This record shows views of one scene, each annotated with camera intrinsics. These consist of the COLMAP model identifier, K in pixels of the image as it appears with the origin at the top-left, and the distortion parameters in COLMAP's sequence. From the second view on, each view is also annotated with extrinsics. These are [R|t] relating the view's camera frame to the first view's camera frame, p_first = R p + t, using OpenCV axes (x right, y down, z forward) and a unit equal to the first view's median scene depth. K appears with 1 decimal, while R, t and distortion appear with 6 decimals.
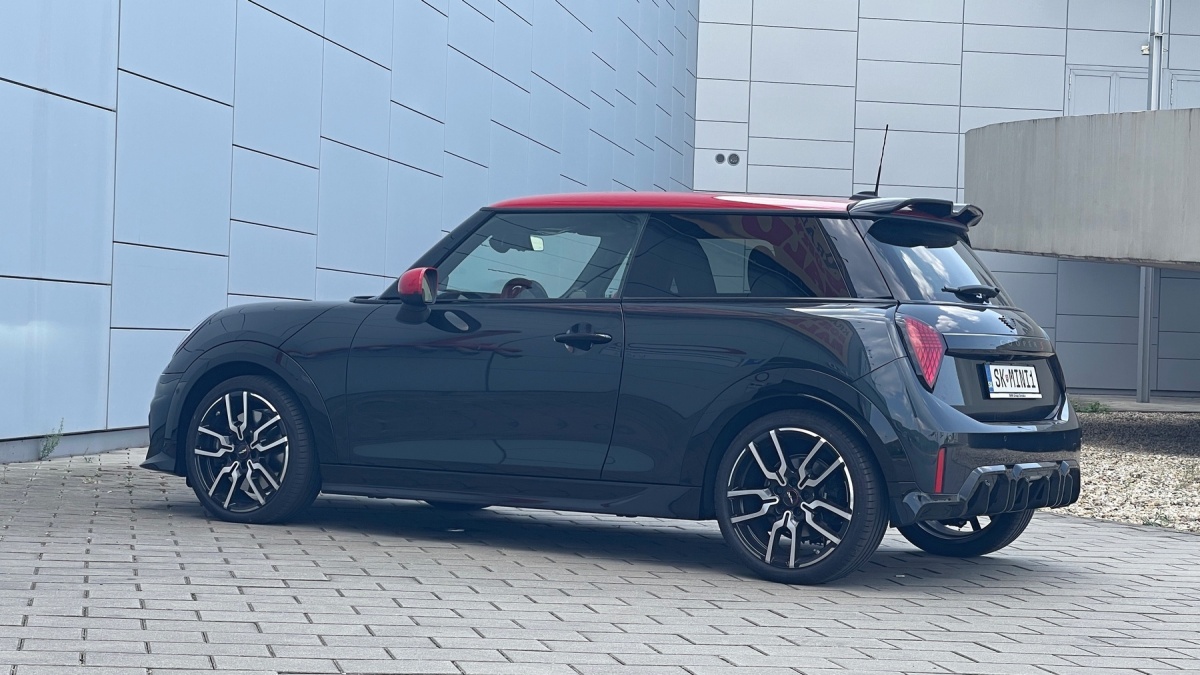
lens RADIAL K [[2128.6, 0, 600.0], [0, 2128.6, 337.5], [0, 0, 1]] dist [0.205916, -0.010159]
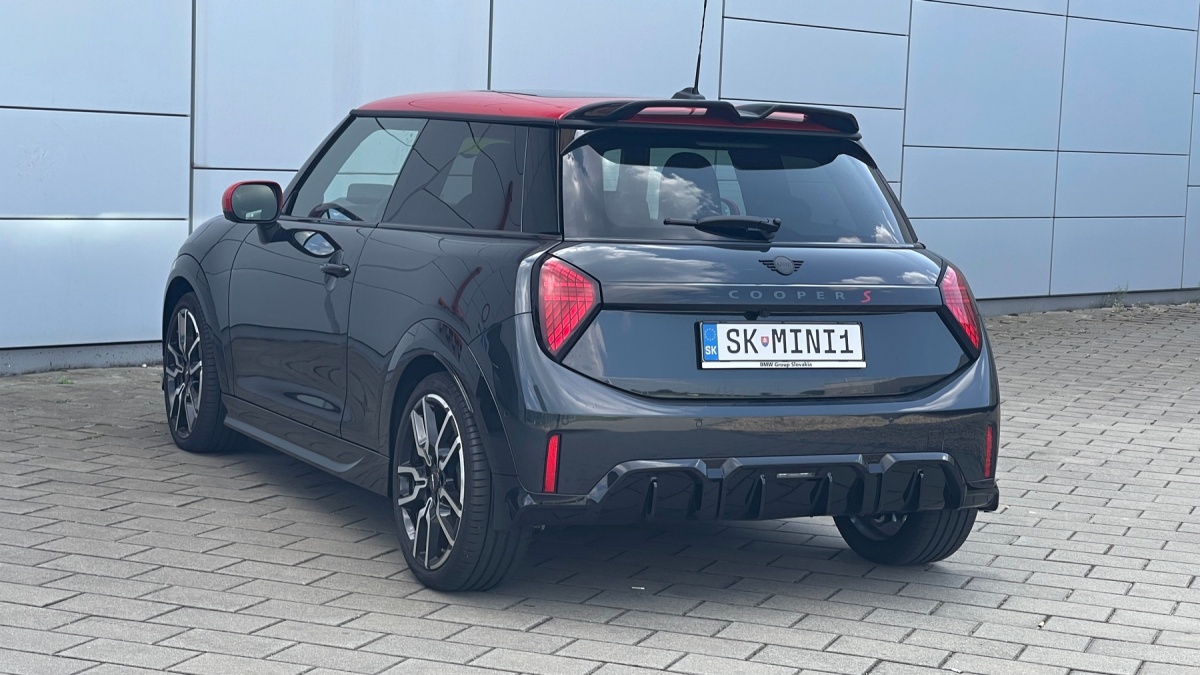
lens RADIAL K [[2128.6, 0, 600.0], [0, 2128.6, 337.5], [0, 0, 1]] dist [0.205916, -0.010159]
pose [[0.838475, 0.047575, -0.542860, 0.546257], [-0.008264, 0.997177, 0.074627, -0.037305], [0.544878, -0.058087, 0.836501, 0.349133]]
